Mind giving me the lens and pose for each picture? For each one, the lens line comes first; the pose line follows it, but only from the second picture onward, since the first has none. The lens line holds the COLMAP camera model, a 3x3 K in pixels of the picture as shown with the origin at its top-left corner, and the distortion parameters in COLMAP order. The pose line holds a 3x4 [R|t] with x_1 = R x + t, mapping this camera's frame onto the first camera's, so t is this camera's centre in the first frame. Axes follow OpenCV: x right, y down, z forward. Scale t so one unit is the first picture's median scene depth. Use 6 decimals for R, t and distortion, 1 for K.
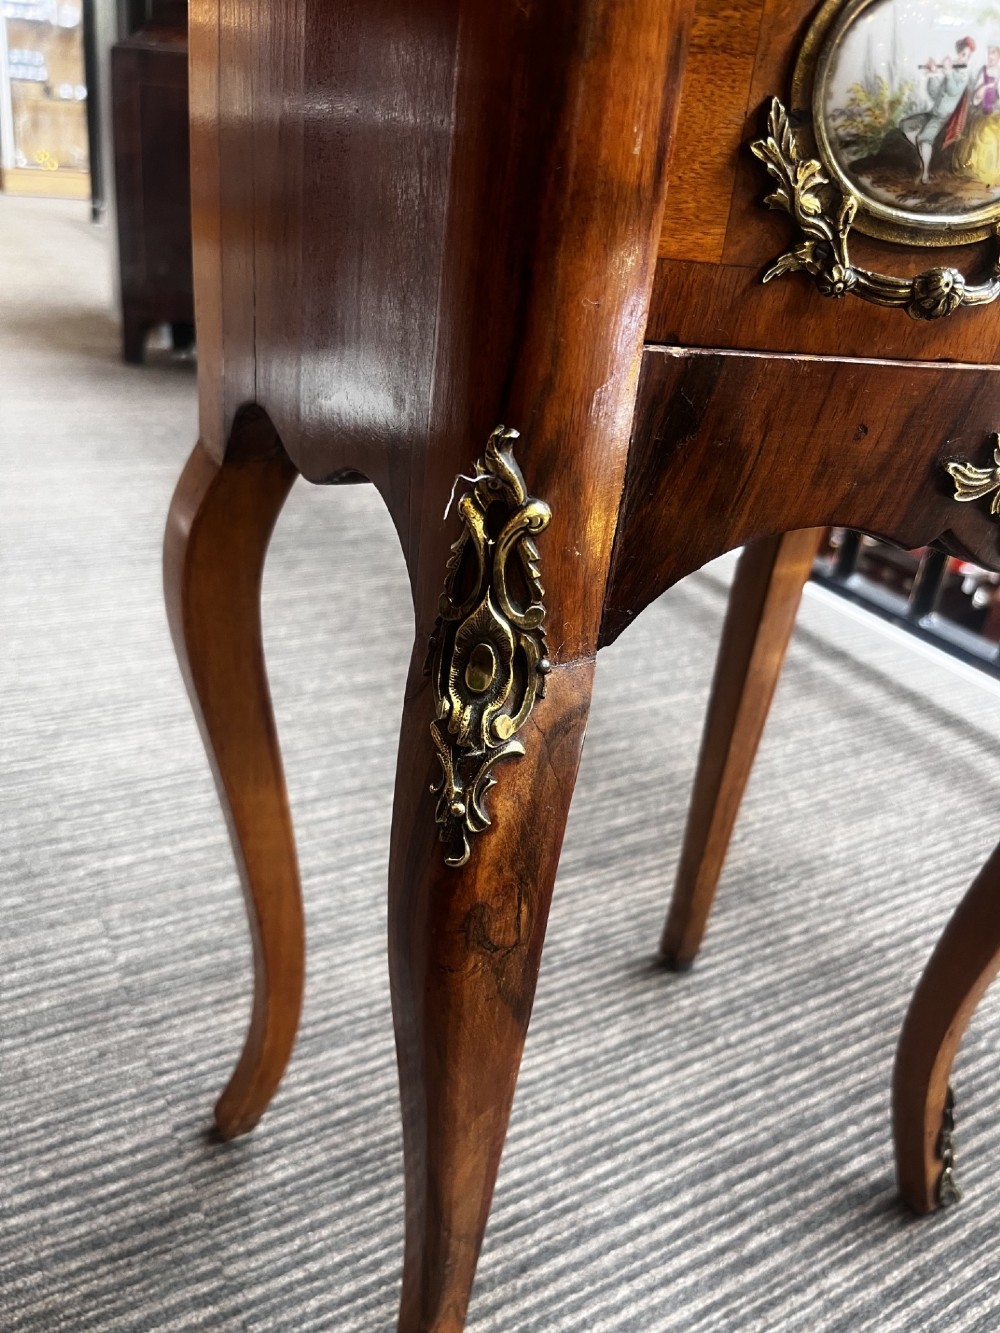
lens RADIAL K [[1025.1, 0, 498.8], [0, 1025.1, 680.5], [0, 0, 1]] dist [0.048013, -0.085659]
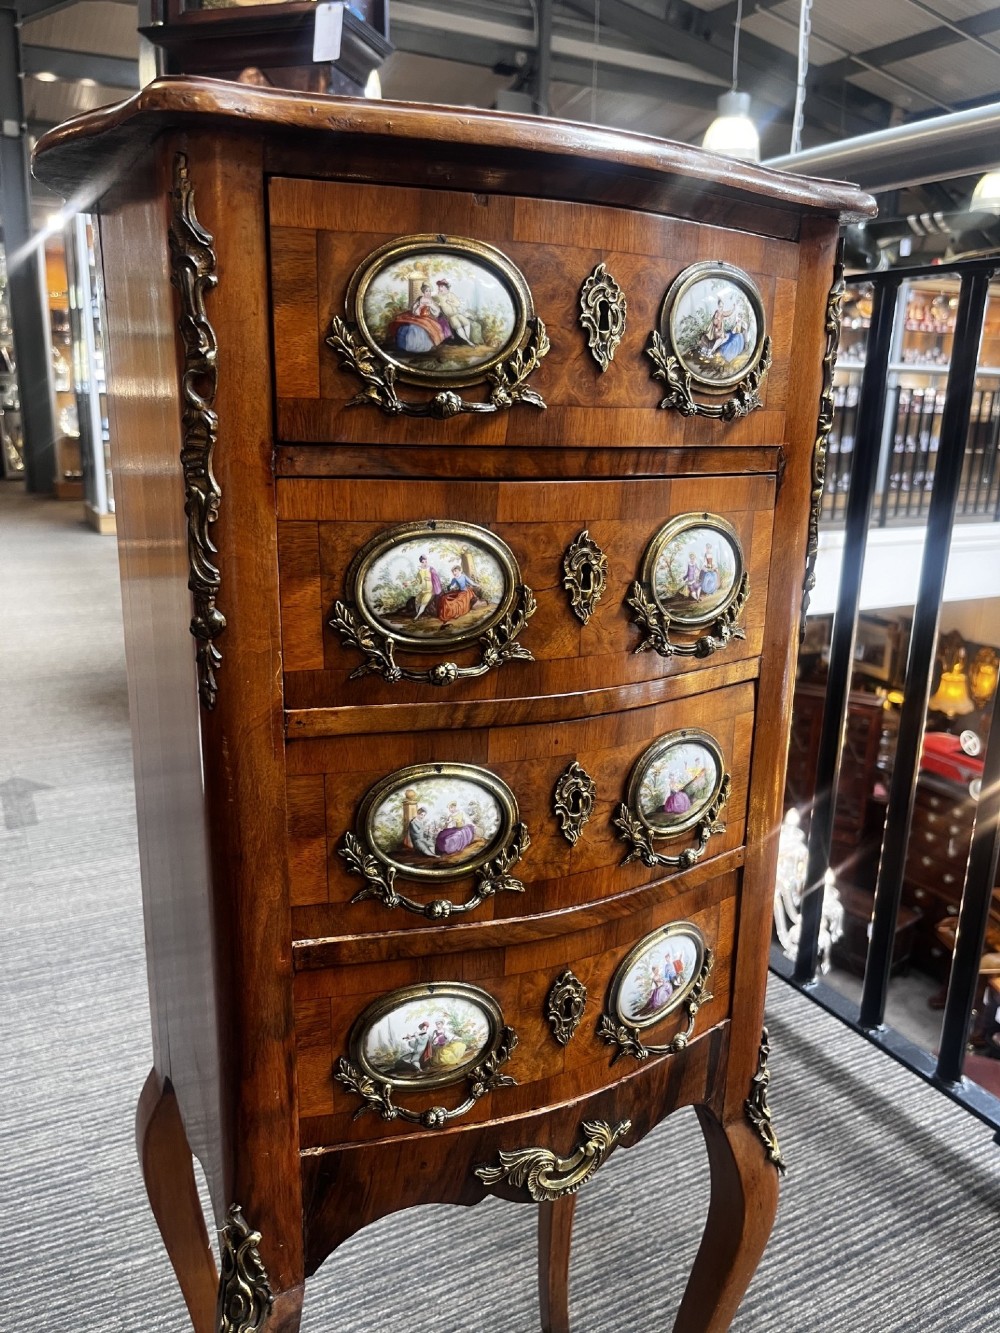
lens RADIAL K [[1025.1, 0, 506.1], [0, 1025.1, 674.6], [0, 0, 1]] dist [0.048013, -0.085659]
pose [[0.995691, -0.070100, -0.060706, 0.332856], [0.055425, 0.974714, -0.216472, -0.348740], [0.074346, 0.212175, 0.974400, -0.574950]]
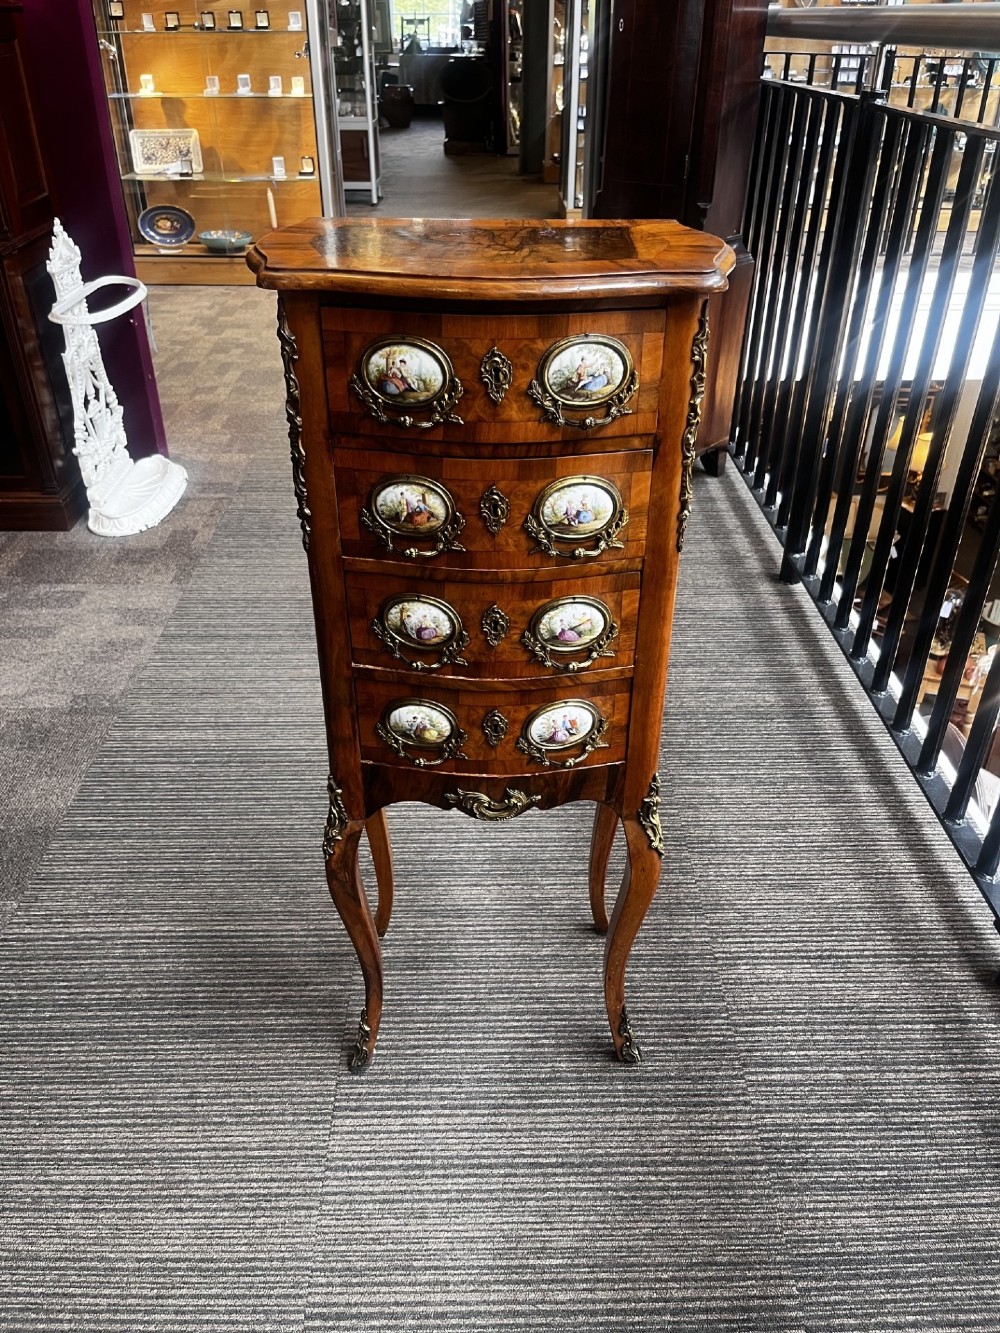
lens RADIAL K [[1025.1, 0, 504.9], [0, 1025.1, 684.7], [0, 0, 1]] dist [0.048013, -0.085659]
pose [[0.865973, 0.179204, -0.466880, 1.164865], [-0.144906, 0.983455, 0.108710, -0.526264], [0.478637, -0.026487, 0.877613, -1.136974]]
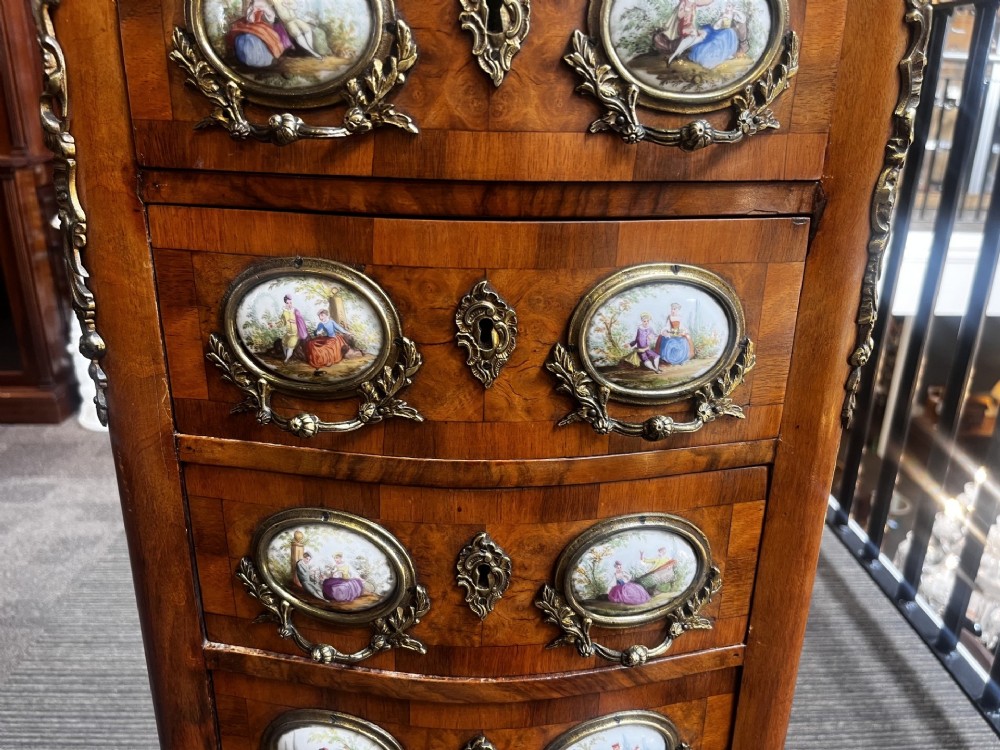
lens RADIAL K [[769.0, 0, 500.6], [0, 769.0, 376.4], [0, 0, 1]] dist [0.048013, -0.085659]
pose [[0.877721, 0.076084, -0.473093, 0.631027], [-0.147731, 0.982187, -0.116125, -0.523523], [0.455830, 0.171816, 0.873326, -0.209219]]
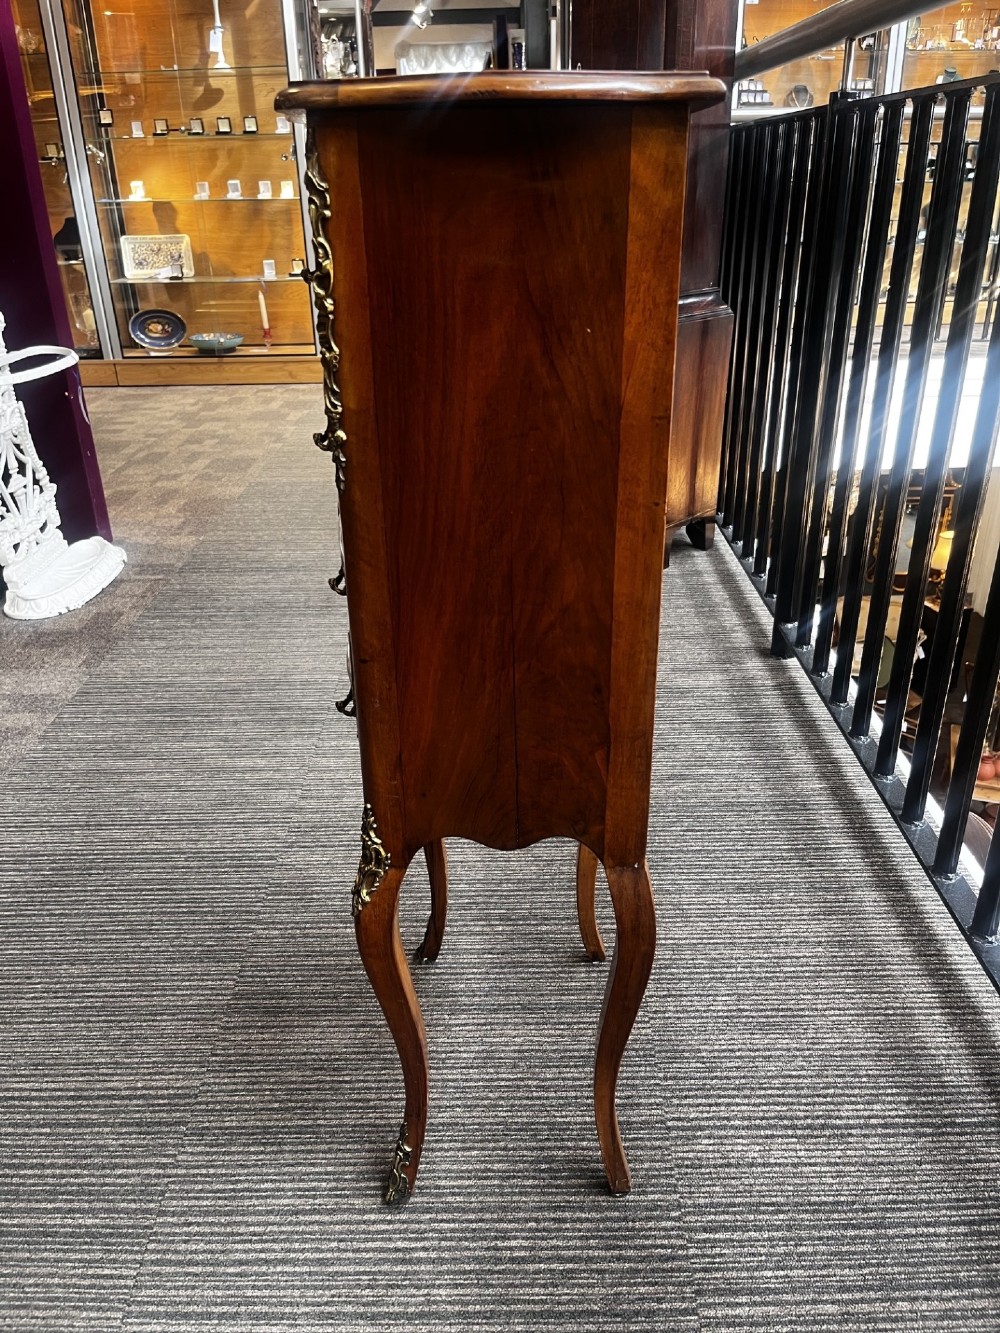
lens RADIAL K [[1025.1, 0, 507.7], [0, 1025.1, 673.9], [0, 0, 1]] dist [0.048013, -0.085659]
pose [[0.853320, 0.110812, -0.509476, 1.168852], [-0.133036, 0.991085, -0.007259, -0.430315], [0.504129, 0.073973, 0.860454, -0.485132]]
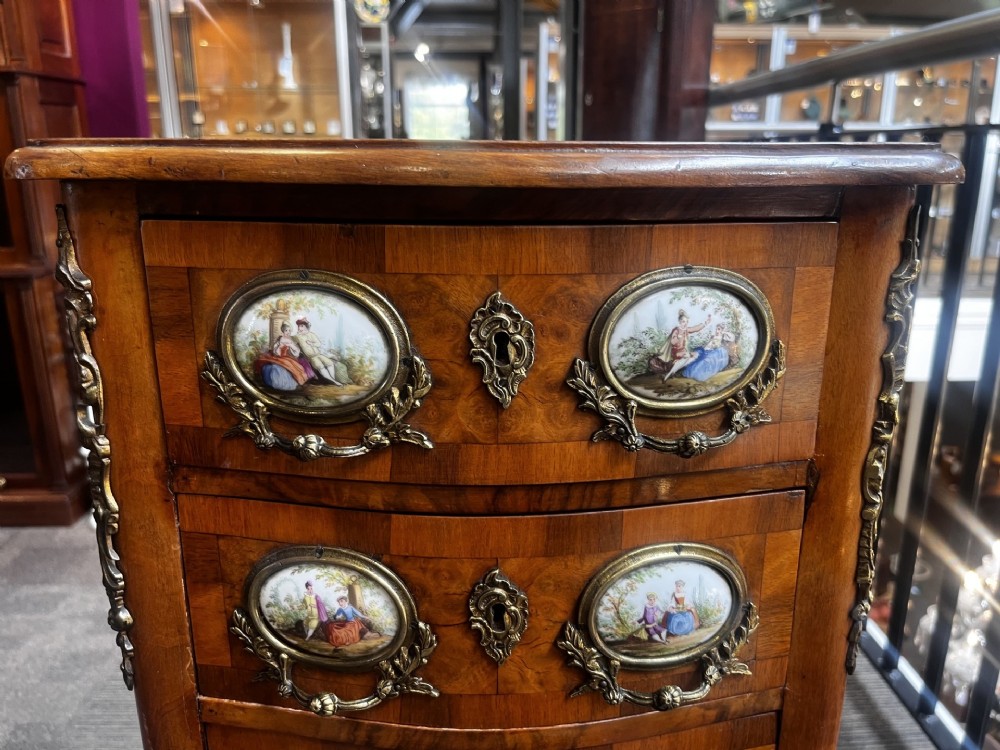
lens RADIAL K [[769.0, 0, 508.5], [0, 769.0, 375.3], [0, 0, 1]] dist [0.048013, -0.085659]
pose [[0.876660, 0.025641, -0.480427, 0.637273], [-0.132015, 0.973071, -0.188959, -0.686646], [0.462644, 0.229077, 0.856437, -0.269768]]
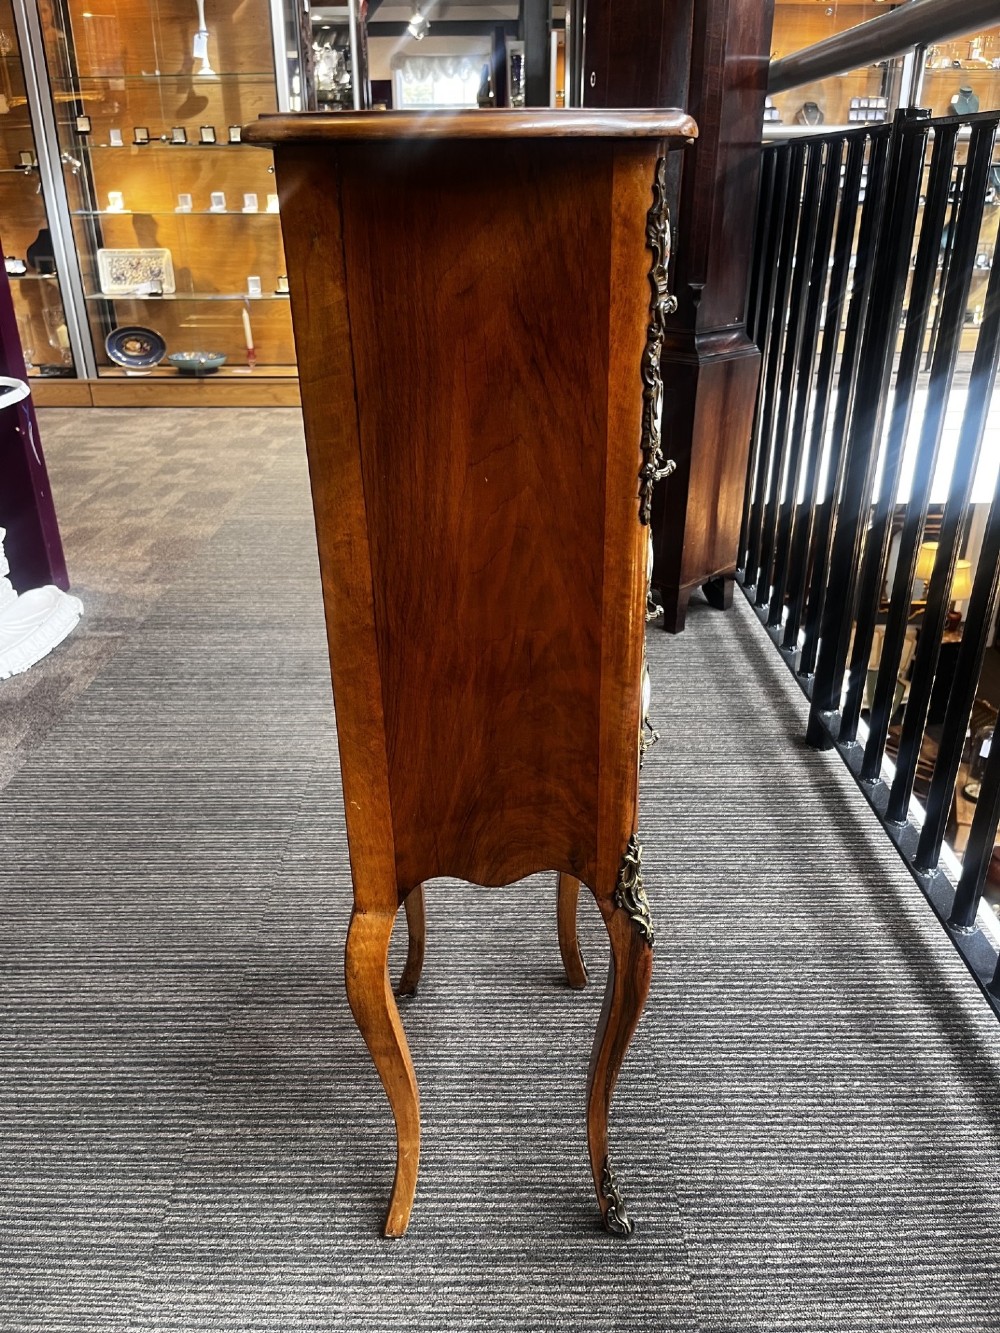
lens RADIAL K [[1025.1, 0, 503.0], [0, 1025.1, 673.4], [0, 0, 1]] dist [0.048013, -0.085659]
pose [[0.855330, 0.116064, -0.504915, 0.871384], [-0.145309, 0.989208, -0.018767, -0.680842], [0.497288, 0.089421, 0.862965, -0.118987]]
